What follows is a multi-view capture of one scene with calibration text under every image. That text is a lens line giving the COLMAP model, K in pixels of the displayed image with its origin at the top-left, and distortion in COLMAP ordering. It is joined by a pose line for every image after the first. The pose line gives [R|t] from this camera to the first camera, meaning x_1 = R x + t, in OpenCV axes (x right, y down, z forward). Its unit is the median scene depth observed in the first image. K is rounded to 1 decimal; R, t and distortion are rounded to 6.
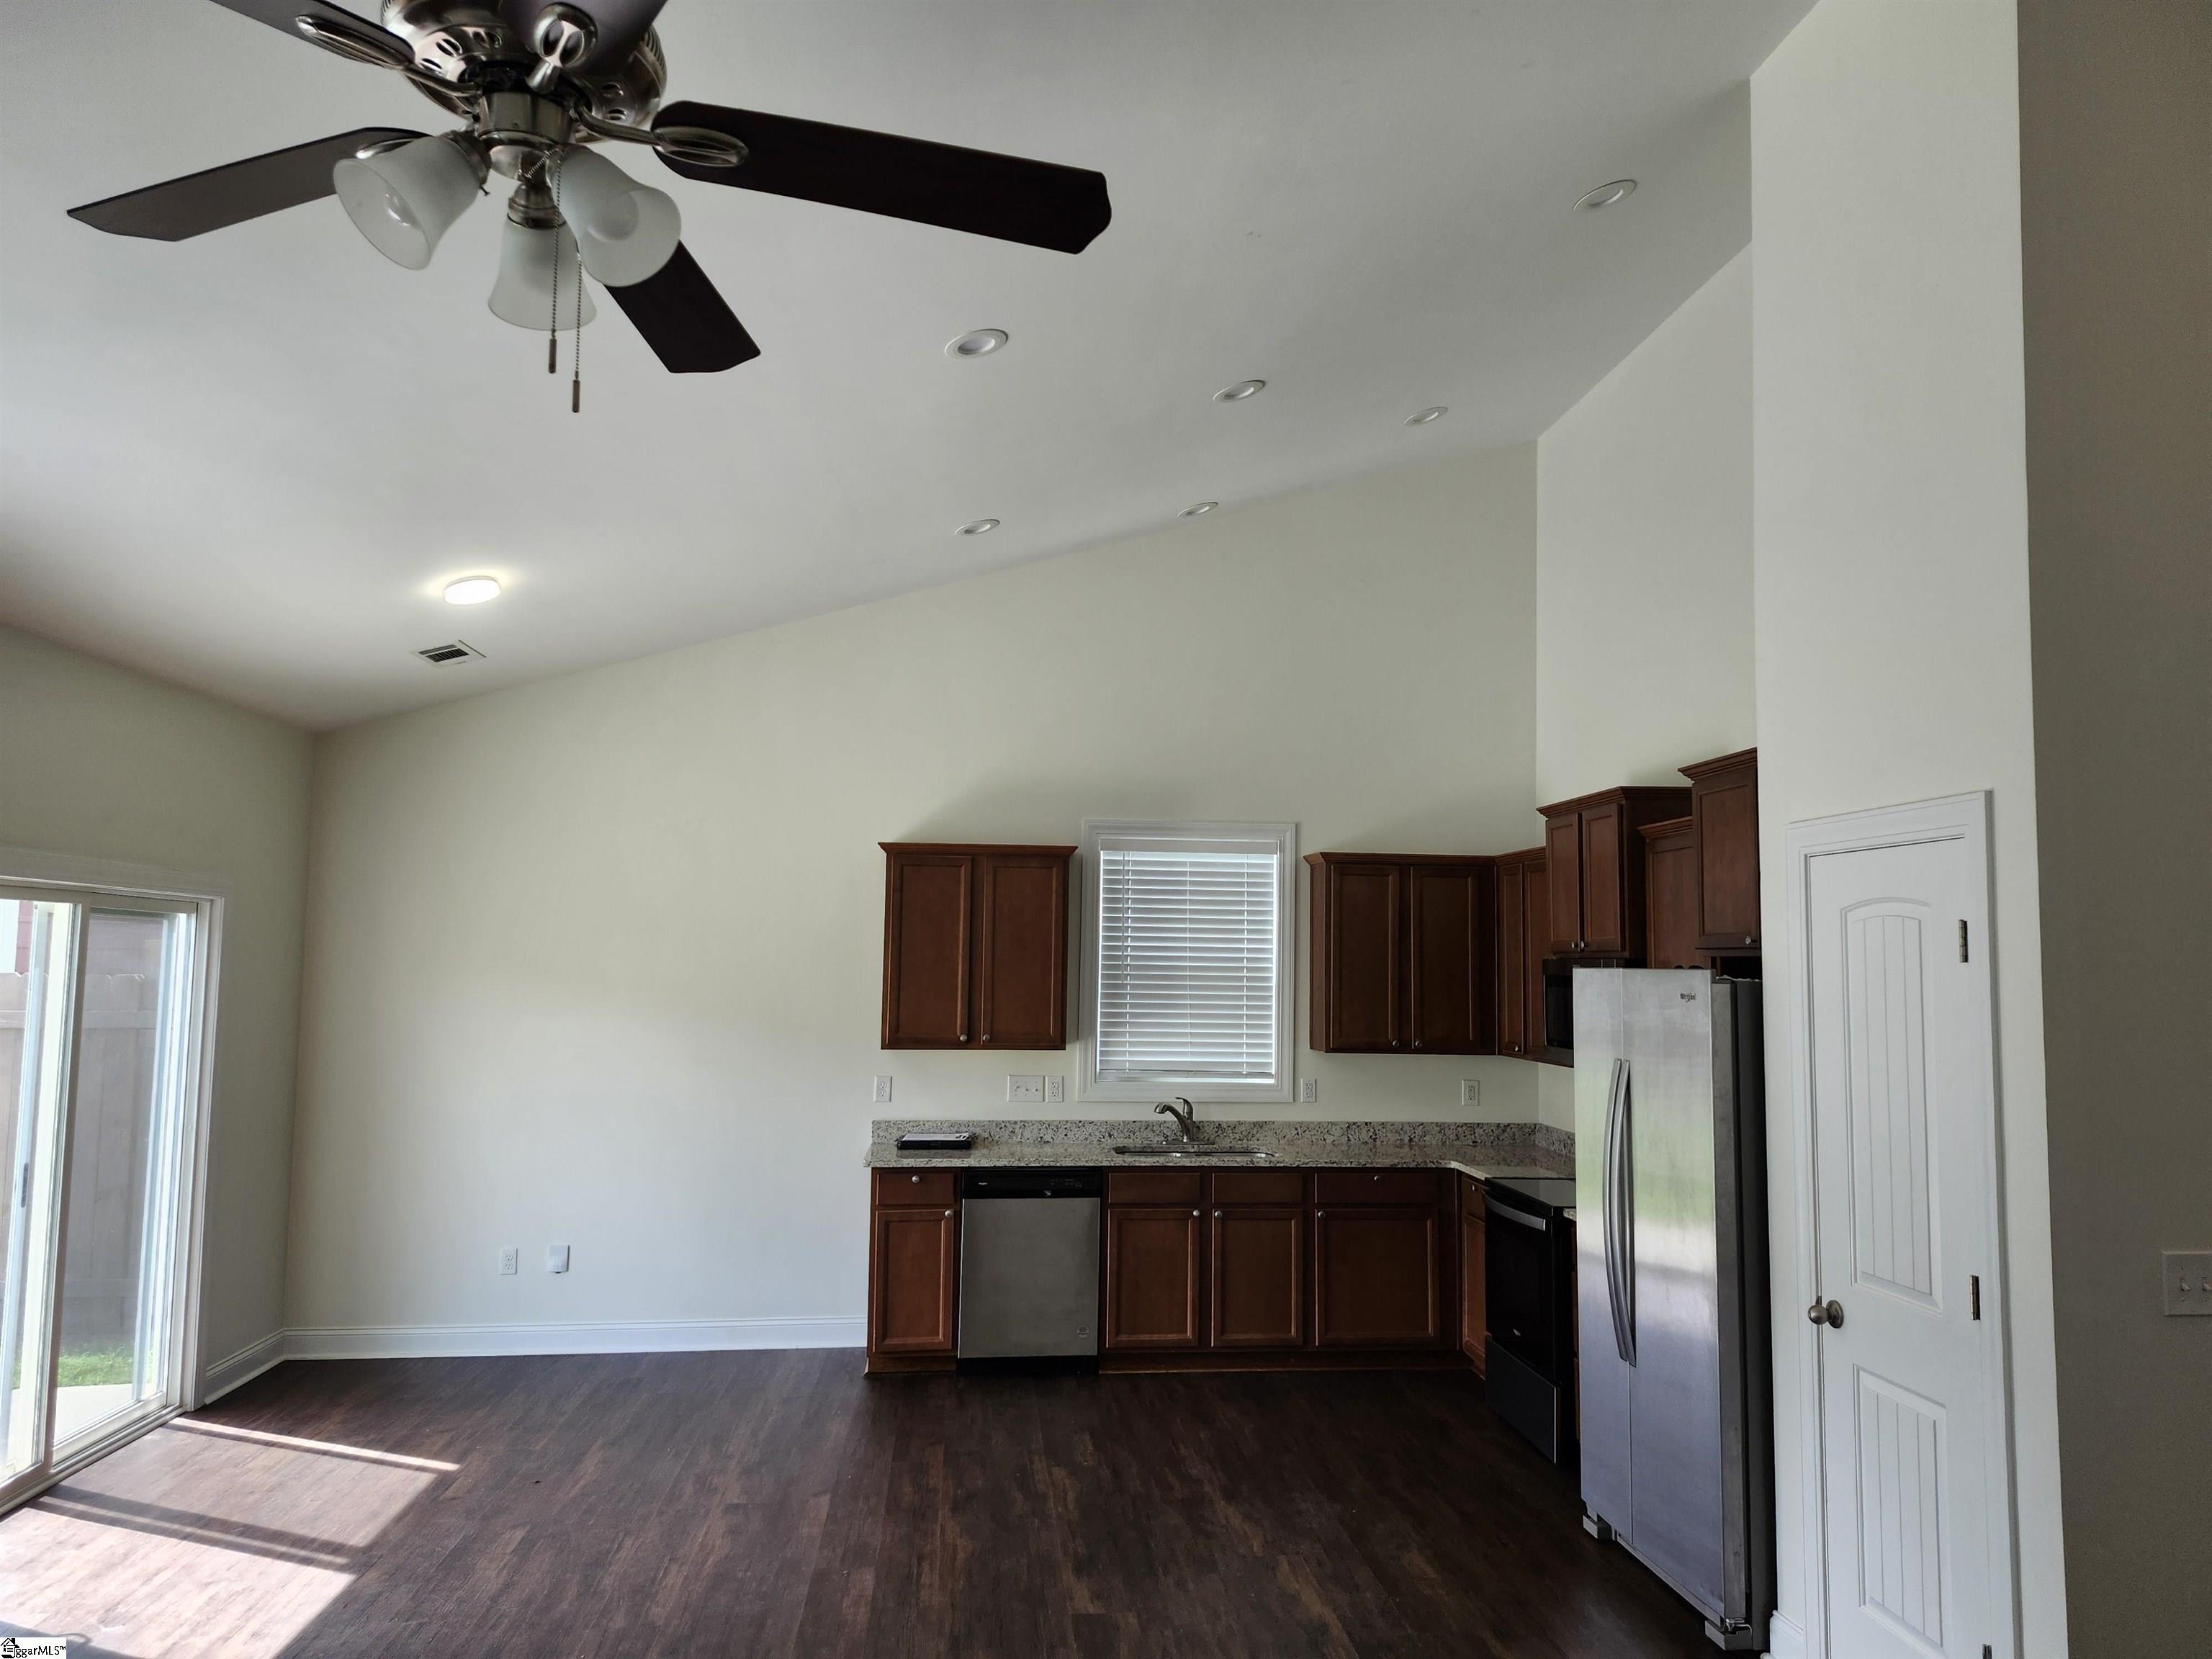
lens RADIAL K [[1566.1, 0, 1114.6], [0, 1566.1, 835.5], [0, 0, 1]] dist [0.010435, 0.002287]
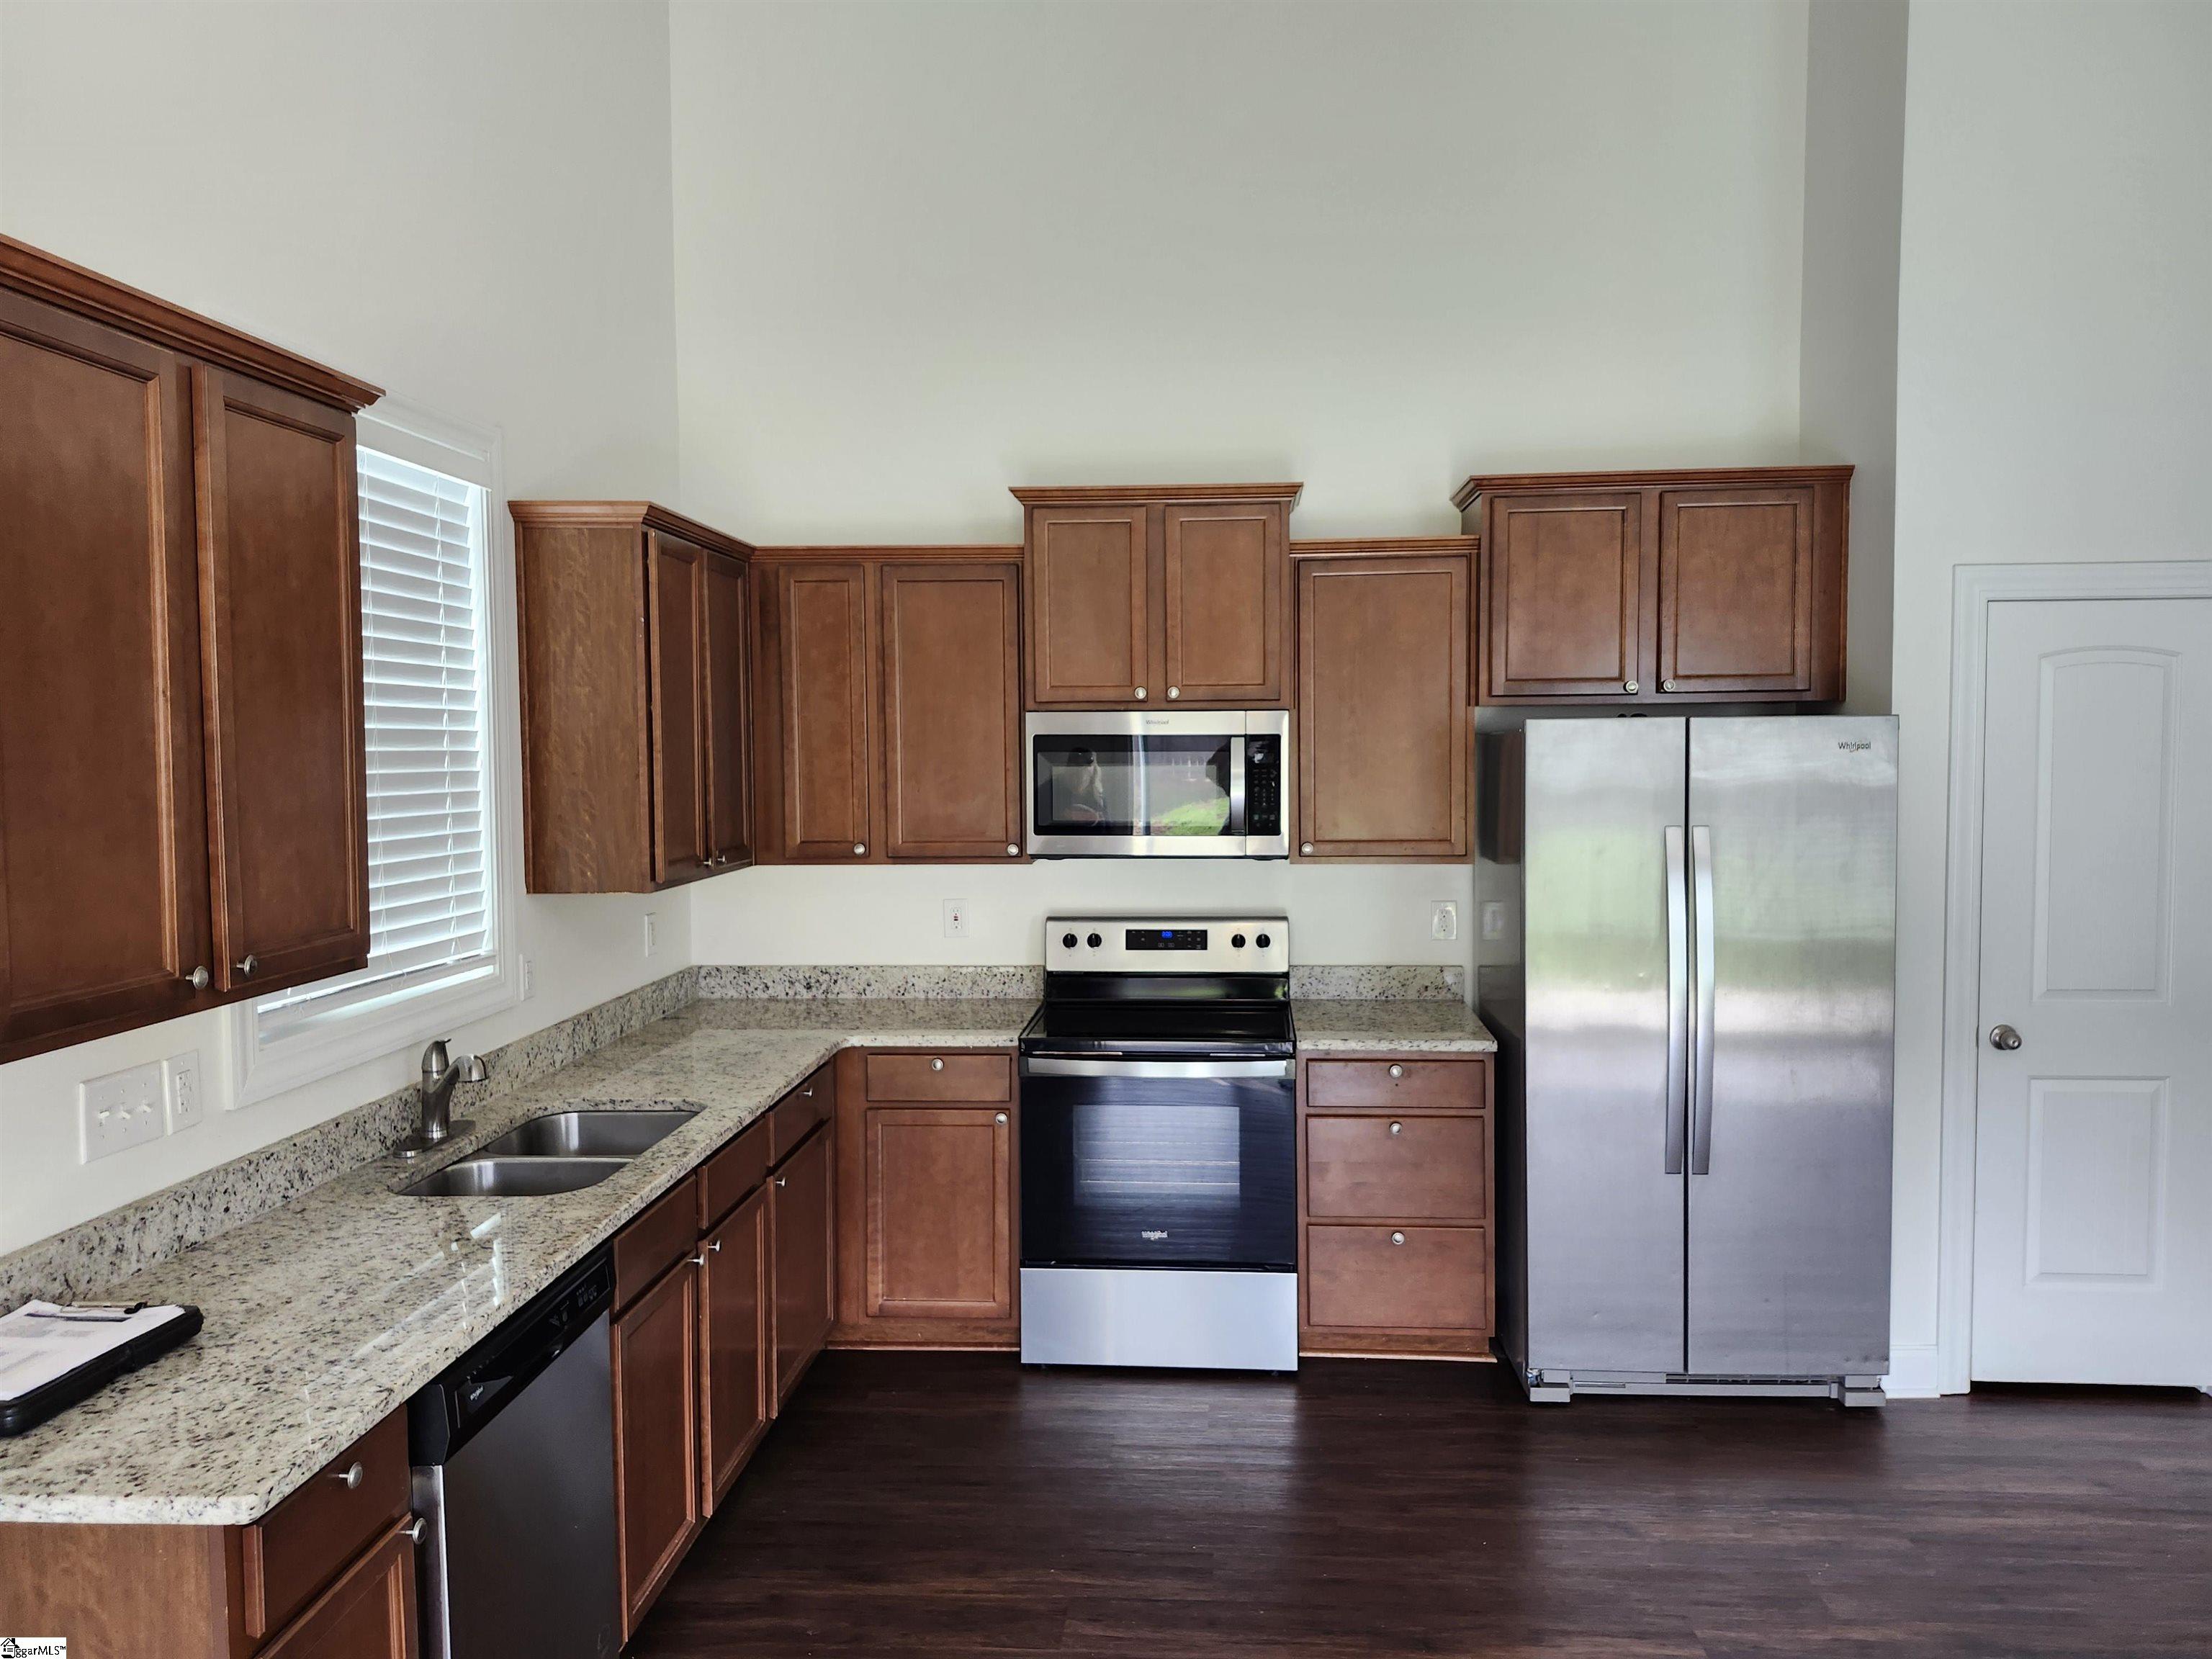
lens RADIAL K [[1566.1, 0, 1112.7], [0, 1566.1, 829.9], [0, 0, 1]] dist [0.010435, 0.002287]
pose [[0.157008, -0.077127, 0.984581, -0.349019], [-0.068831, 0.993667, 0.088815, 0.058617], [-0.985196, -0.081714, 0.150705, 0.753061]]
